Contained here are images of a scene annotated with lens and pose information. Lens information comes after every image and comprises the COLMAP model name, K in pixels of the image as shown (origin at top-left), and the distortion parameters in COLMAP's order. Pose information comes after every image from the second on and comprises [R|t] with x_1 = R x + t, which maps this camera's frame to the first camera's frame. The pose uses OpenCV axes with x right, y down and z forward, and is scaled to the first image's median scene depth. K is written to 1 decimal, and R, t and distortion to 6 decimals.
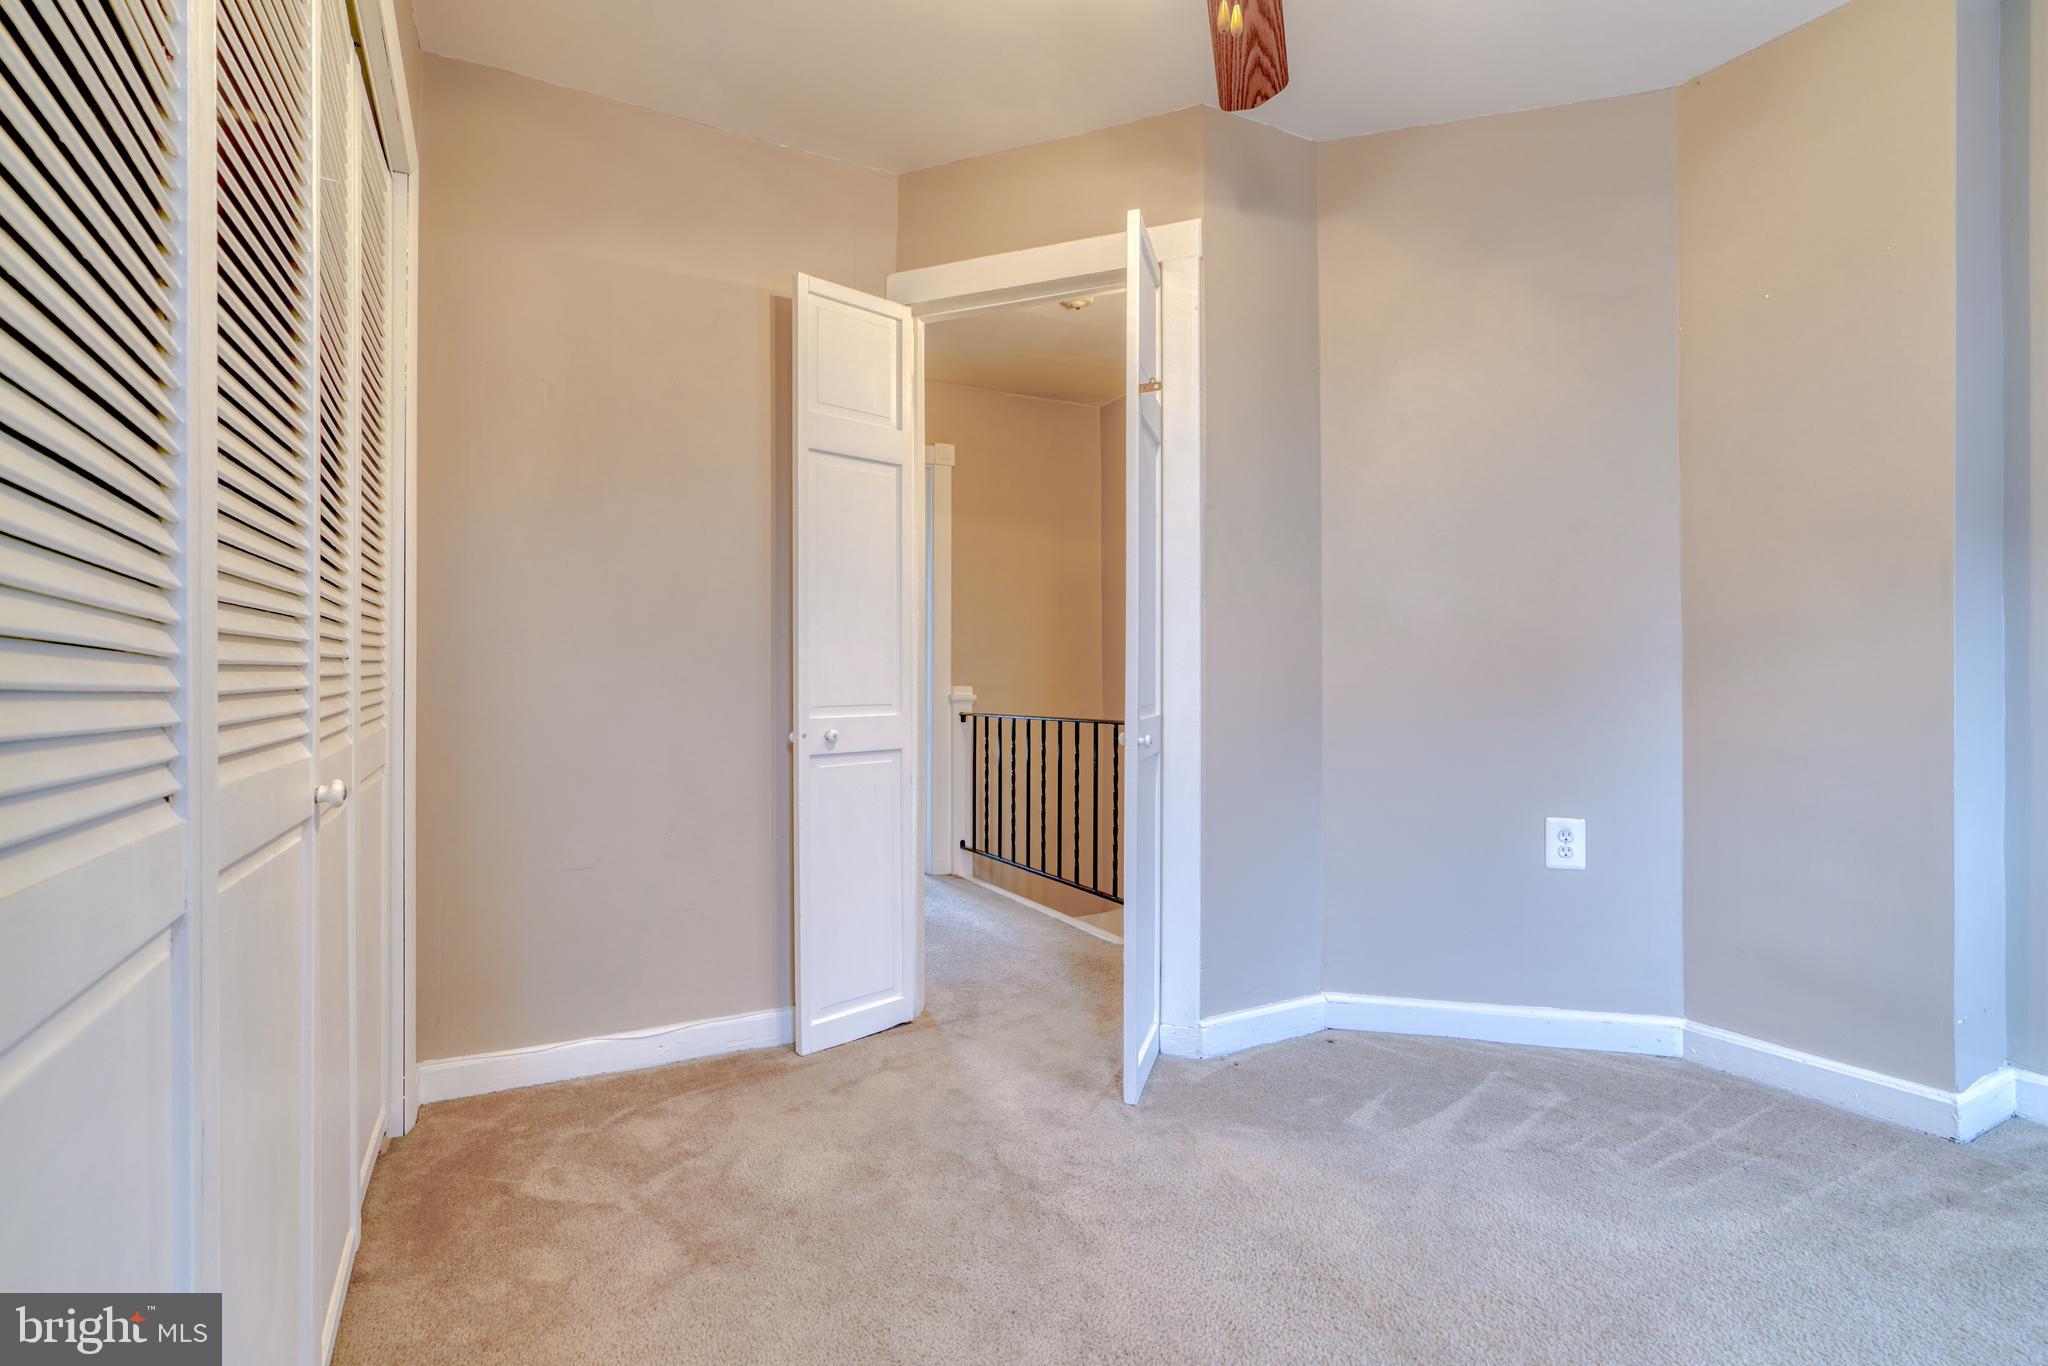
lens RADIAL K [[930.5, 0, 1027.0], [0, 930.5, 684.3], [0, 0, 1]] dist [-0.009138, 0.002263]
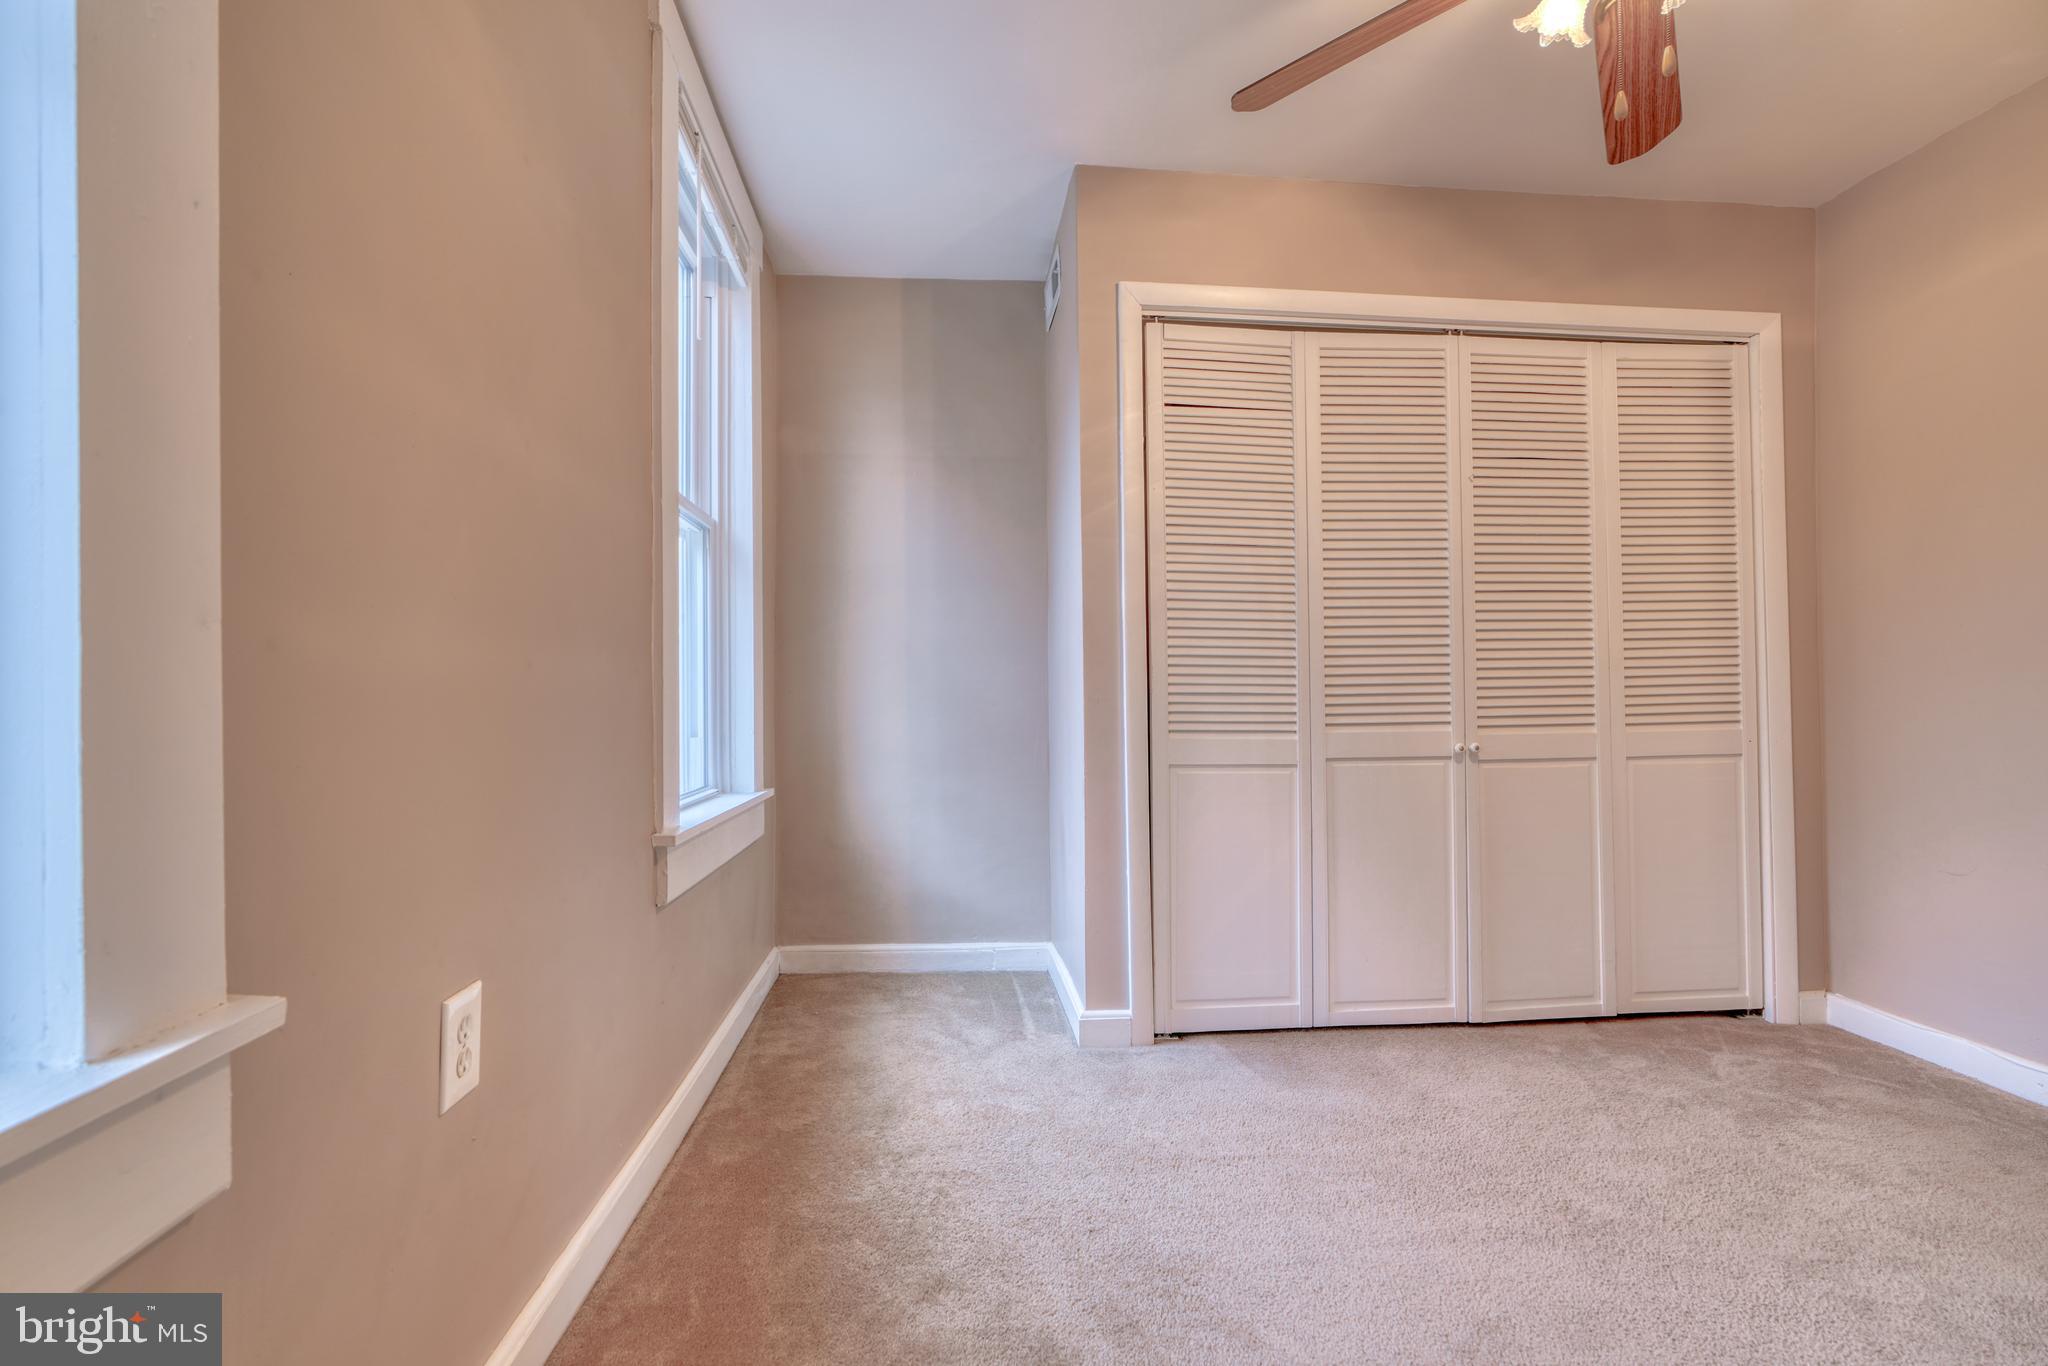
lens RADIAL K [[930.5, 0, 1023.3], [0, 930.5, 685.8], [0, 0, 1]] dist [-0.009138, 0.002263]
pose [[-0.370357, -0.008879, -0.928847, 1.044784], [0.003661, 0.999933, -0.011019, -0.007103], [0.928882, -0.007482, -0.370300, 0.482399]]
